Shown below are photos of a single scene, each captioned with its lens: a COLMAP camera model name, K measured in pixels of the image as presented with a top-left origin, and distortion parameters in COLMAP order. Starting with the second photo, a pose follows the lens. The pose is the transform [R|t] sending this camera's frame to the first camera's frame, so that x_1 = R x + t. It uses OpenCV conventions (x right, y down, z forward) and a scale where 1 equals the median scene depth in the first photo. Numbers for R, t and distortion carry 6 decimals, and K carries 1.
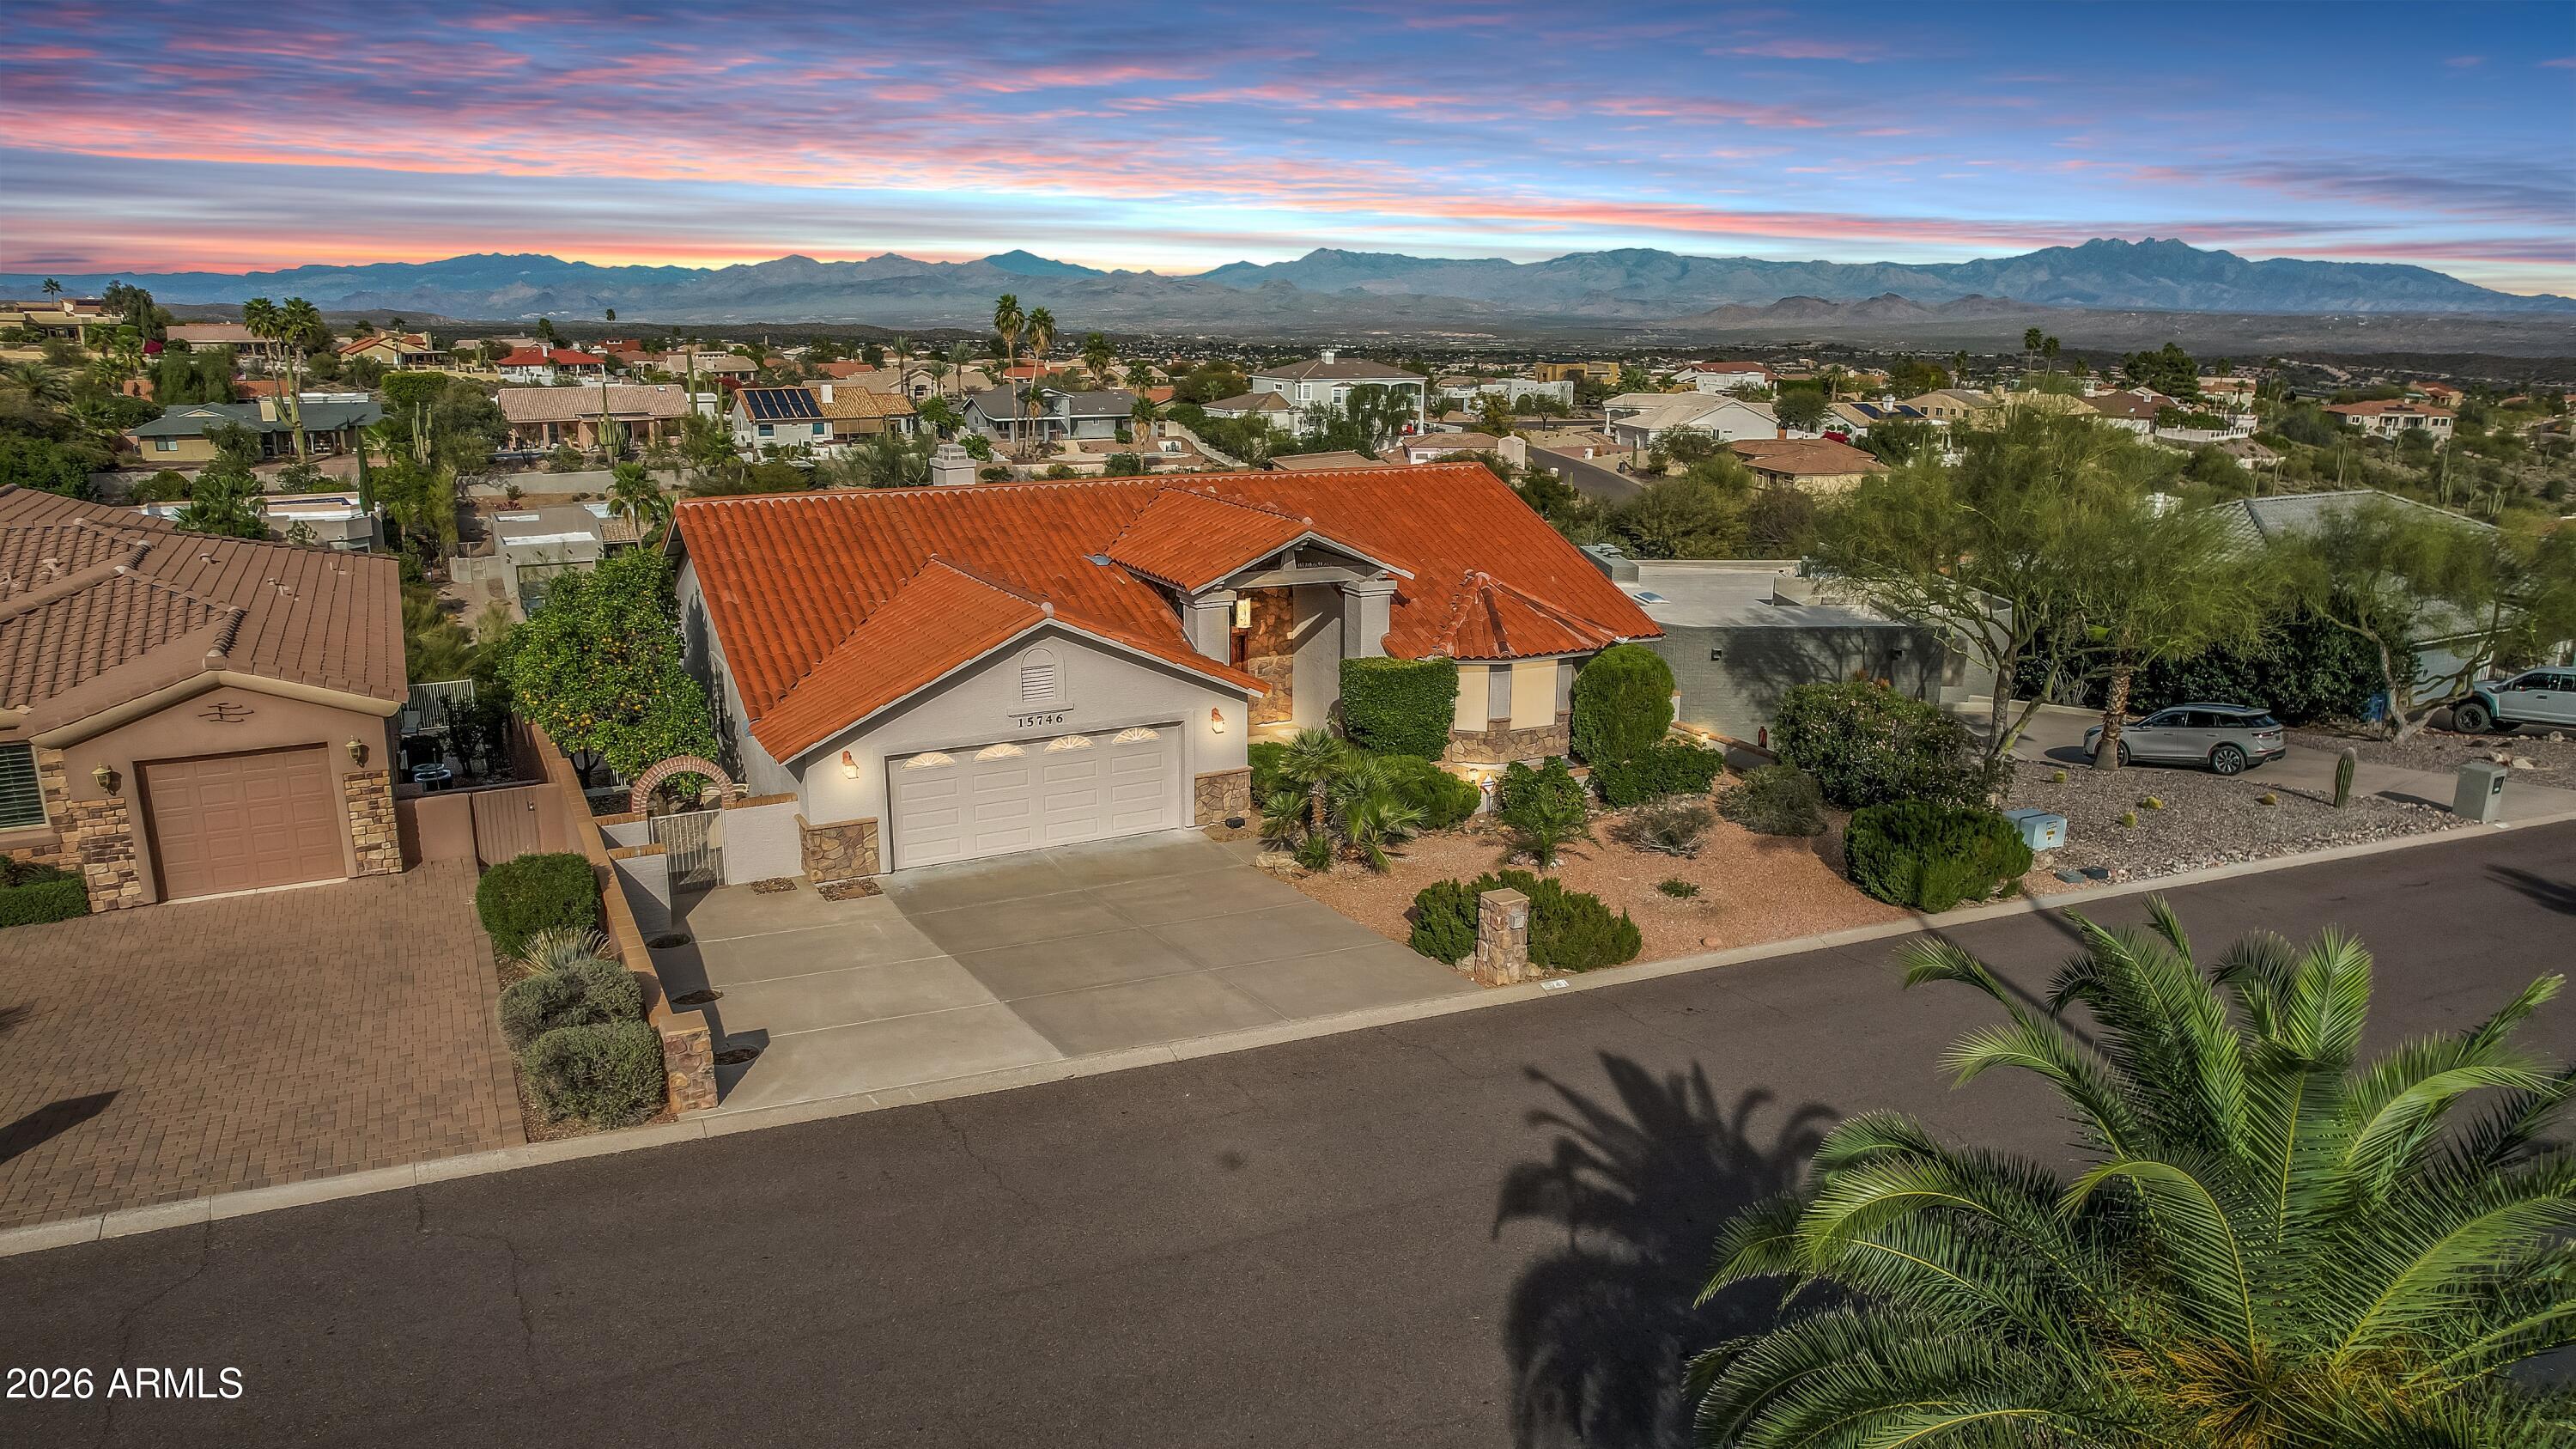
lens RADIAL K [[1679.3, 0, 1291.7], [0, 1679.3, 743.7], [0, 0, 1]] dist [-0.075688, 0.072375]
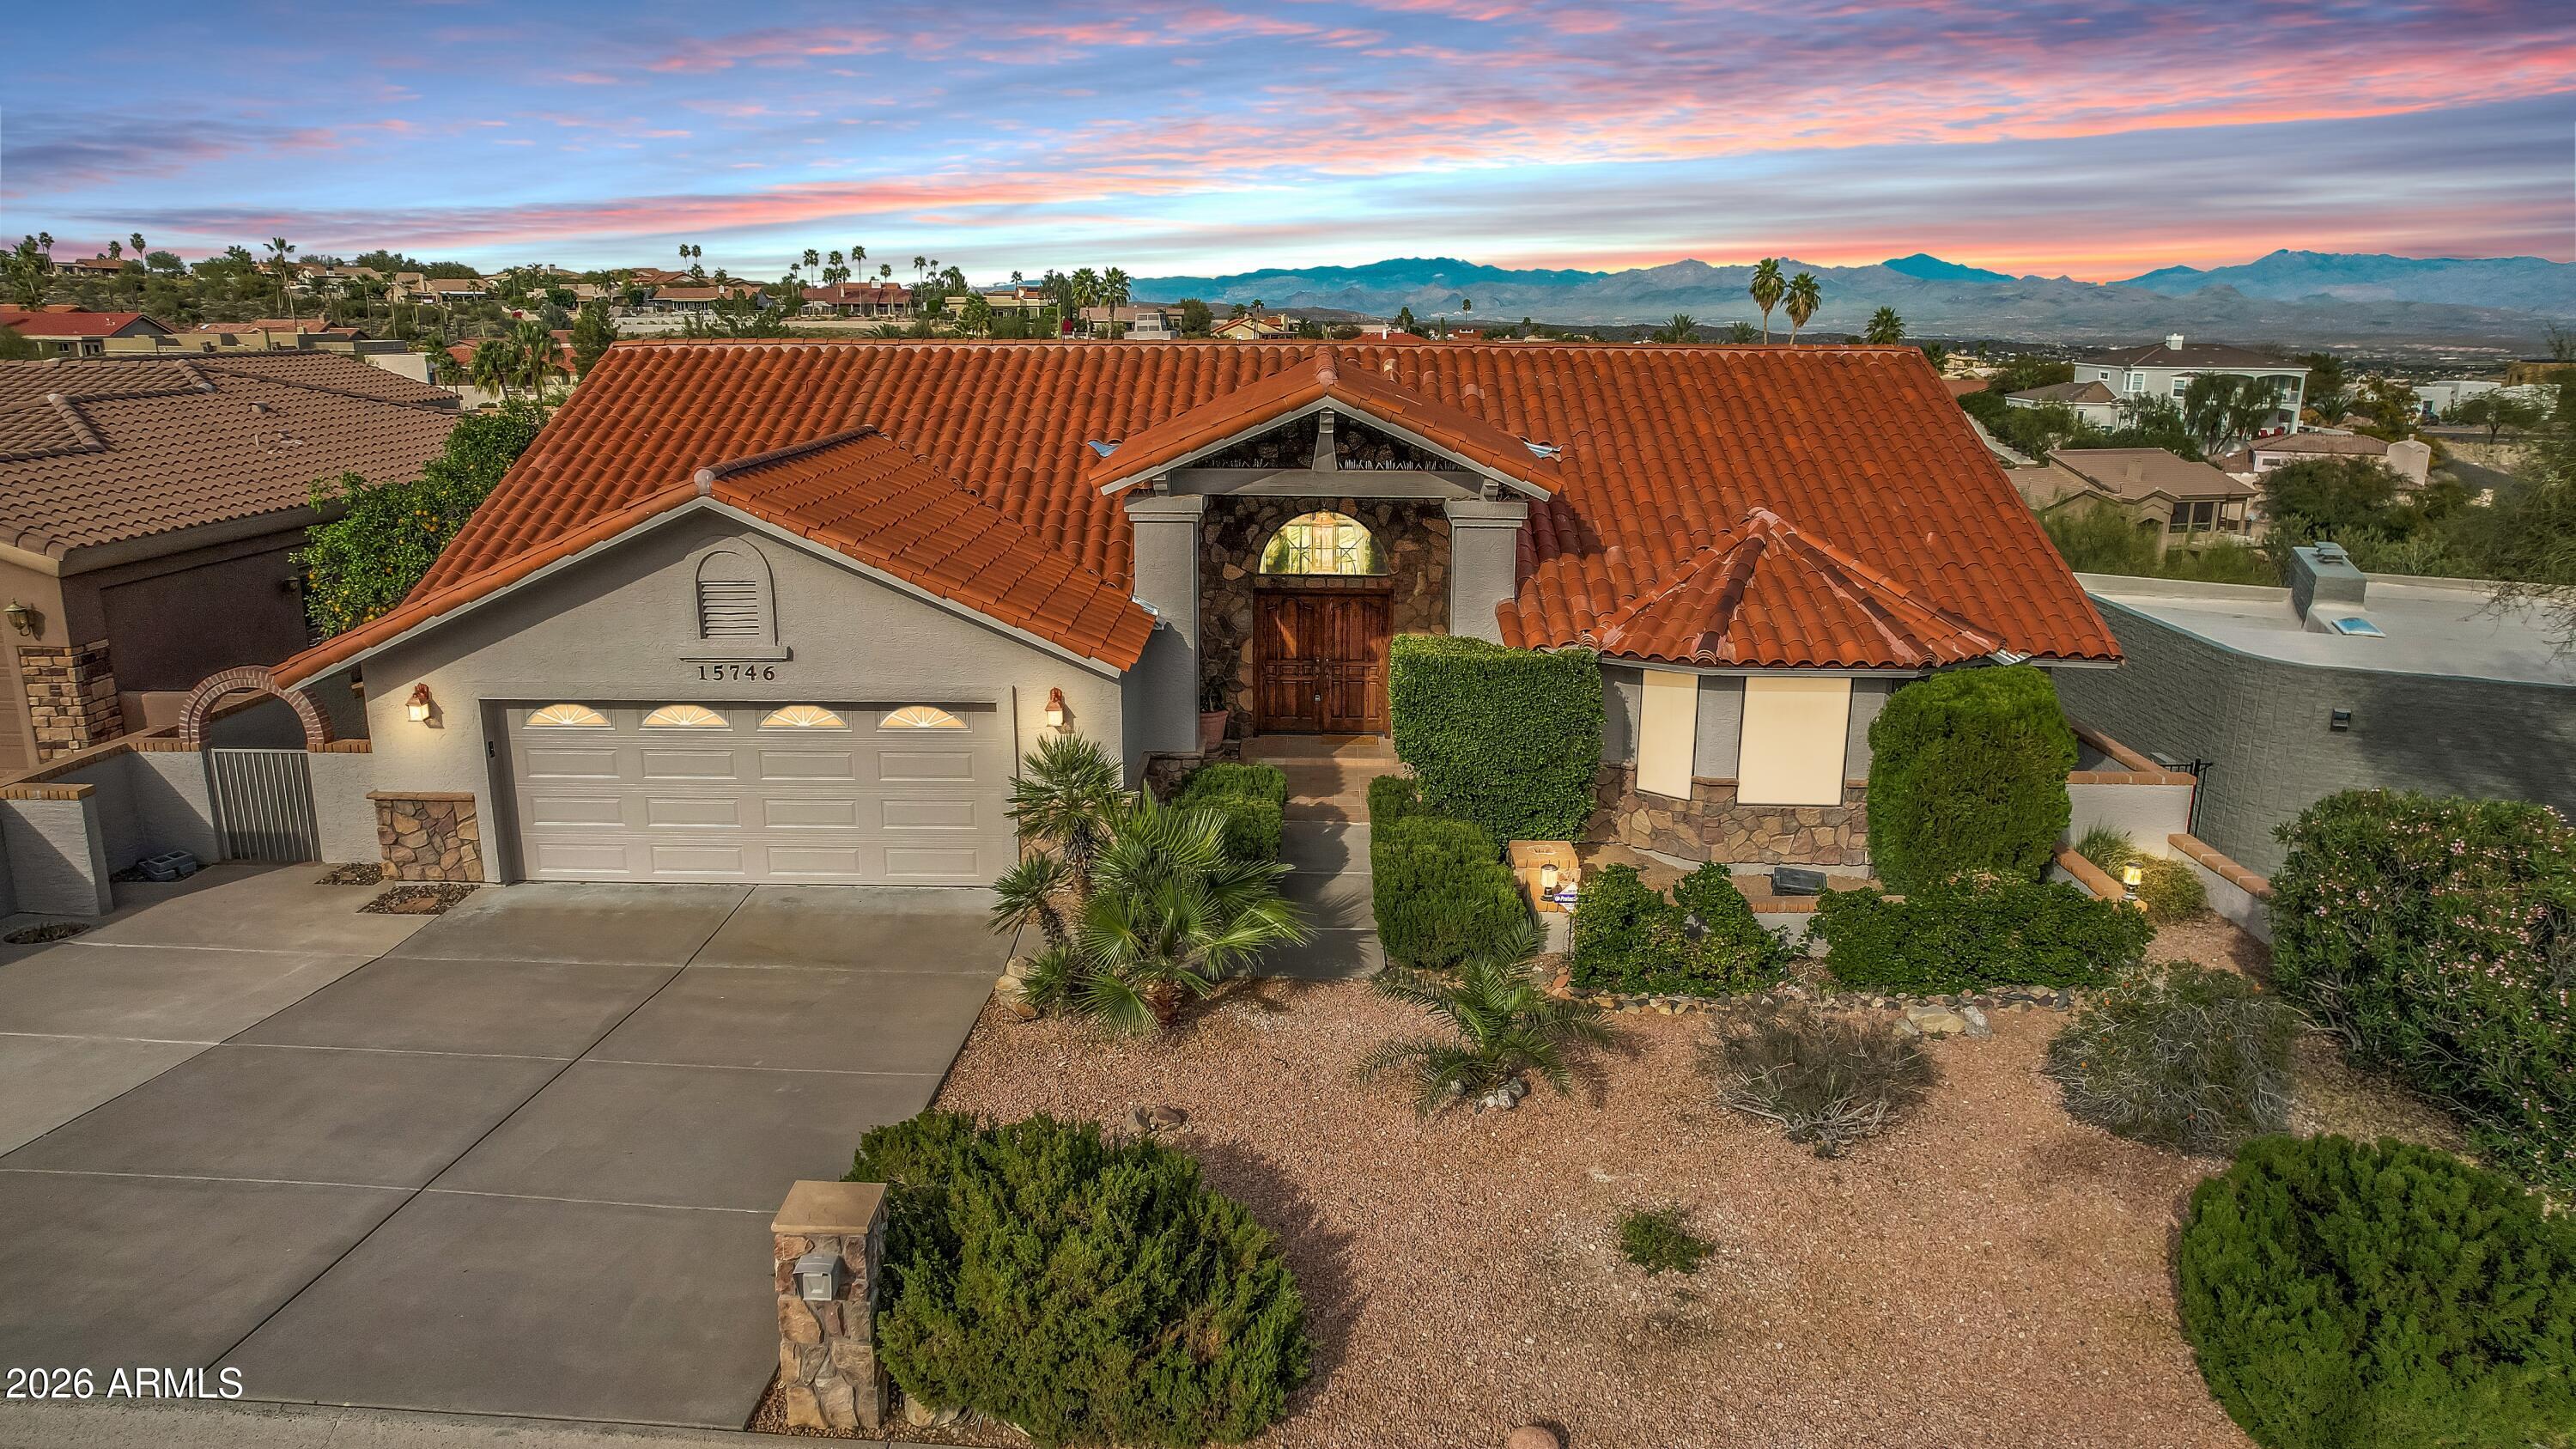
lens RADIAL K [[1679.3, 0, 1291.7], [0, 1679.3, 743.7], [0, 0, 1]] dist [-0.075688, 0.072375]
pose [[0.874504, 0.120916, -0.469704, 0.293870], [-0.122023, 0.992126, 0.028219, -0.028410], [0.469418, 0.032637, 0.882373, 0.542881]]
